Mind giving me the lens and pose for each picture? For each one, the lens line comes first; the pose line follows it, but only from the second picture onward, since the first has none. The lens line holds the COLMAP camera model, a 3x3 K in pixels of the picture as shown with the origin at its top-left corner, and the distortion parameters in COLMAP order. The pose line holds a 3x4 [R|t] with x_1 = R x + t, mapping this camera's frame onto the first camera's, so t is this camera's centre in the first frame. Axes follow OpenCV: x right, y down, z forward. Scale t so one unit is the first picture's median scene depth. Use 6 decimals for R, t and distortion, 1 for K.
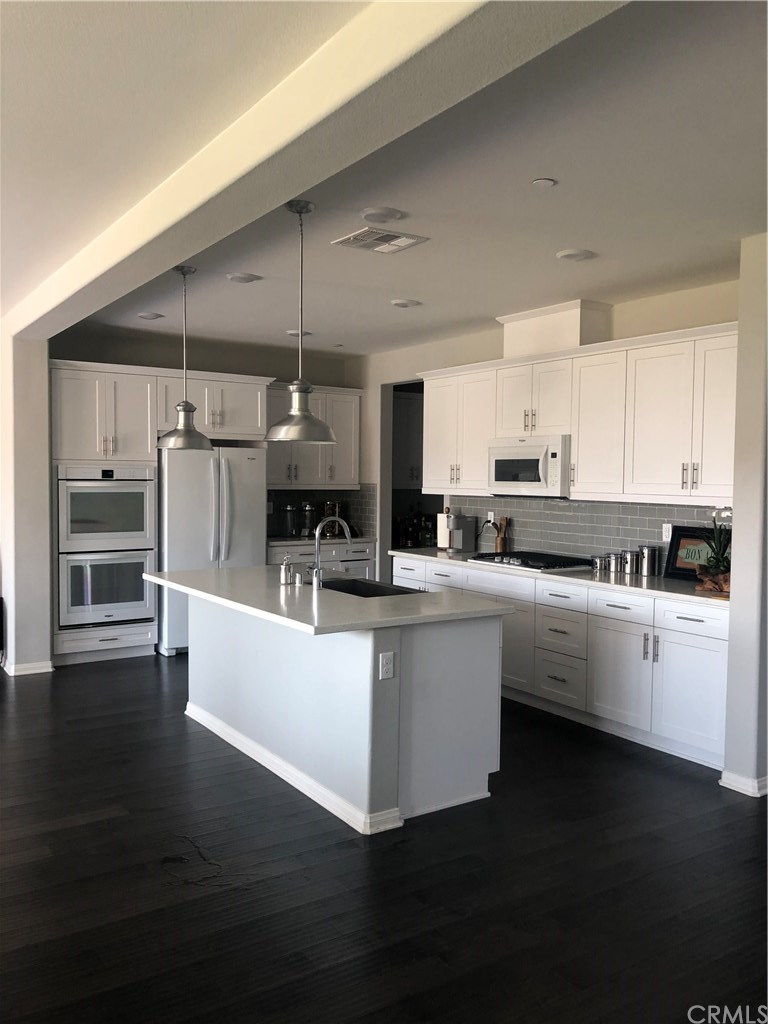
lens RADIAL K [[843.2, 0, 382.8], [0, 843.2, 517.3], [0, 0, 1]] dist [0.048141, -0.007113]
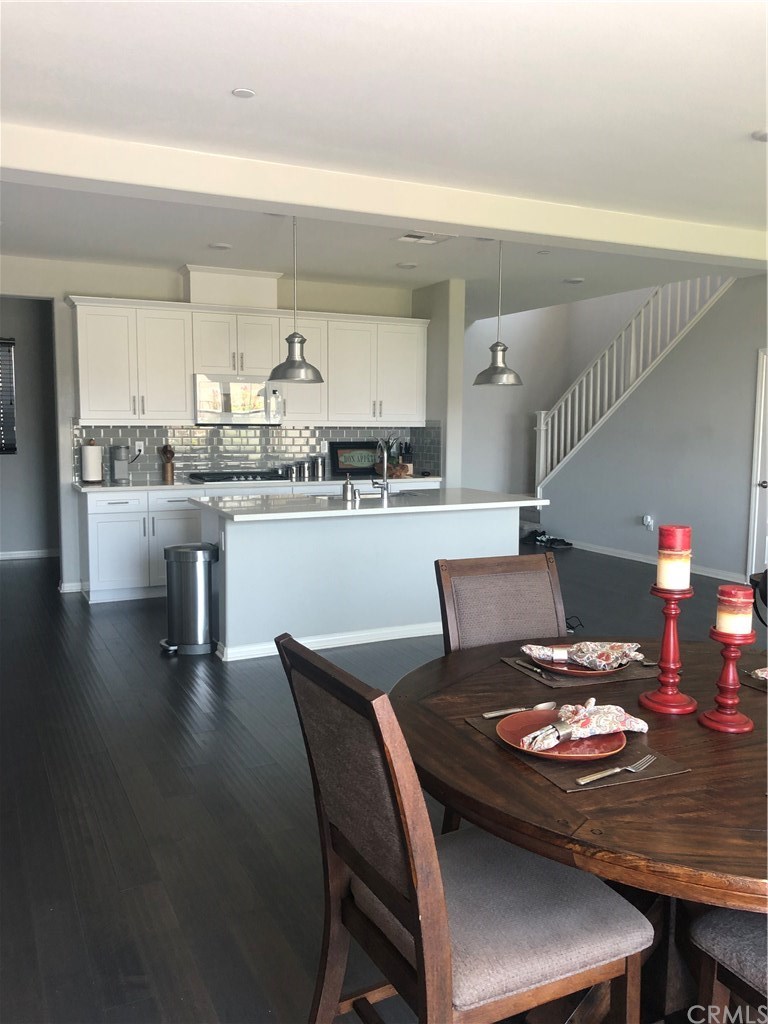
lens RADIAL K [[845.2, 0, 385.7], [0, 845.2, 510.0], [0, 0, 1]] dist [0.027965, -0.007416]
pose [[0.128899, -0.117232, 0.984704, -0.913930], [0.045060, 0.992654, 0.112280, -0.027190], [-0.990633, 0.029898, 0.133235, 0.566308]]
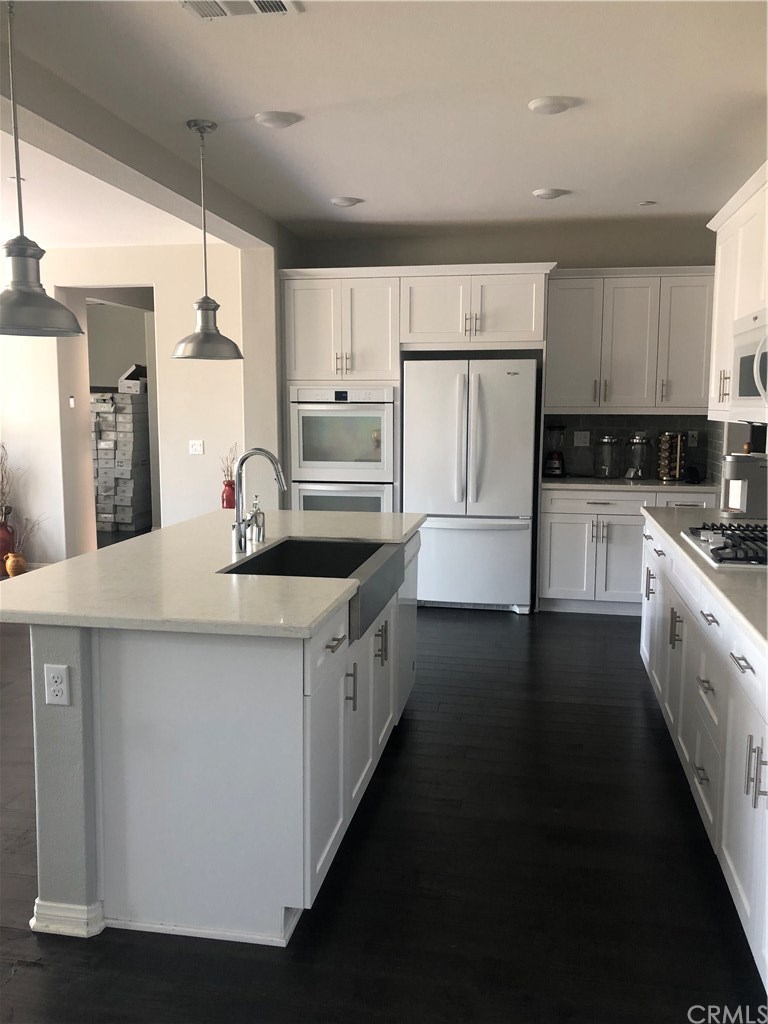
lens RADIAL K [[837.9, 0, 379.8], [0, 837.9, 511.1], [0, 0, 1]] dist [0.030214, -0.012824]
pose [[0.712736, 0.080788, -0.696764, 0.333986], [-0.029026, 0.995891, 0.085779, -0.007414], [0.700832, -0.040914, 0.712153, 0.404527]]
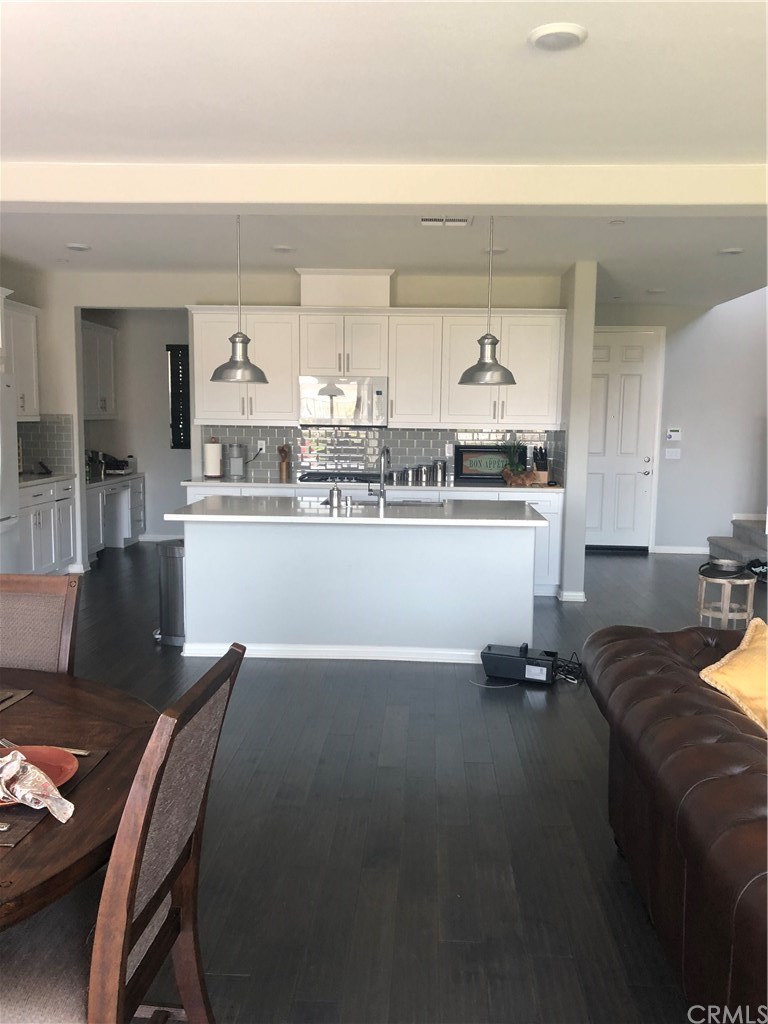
lens RADIAL K [[845.2, 0, 385.7], [0, 845.2, 510.0], [0, 0, 1]] dist [0.027965, -0.007416]
pose [[0.583682, -0.094228, 0.806496, -0.704748], [0.032403, 0.995156, 0.092819, -0.013780], [-0.811335, -0.028044, 0.583908, 0.212106]]
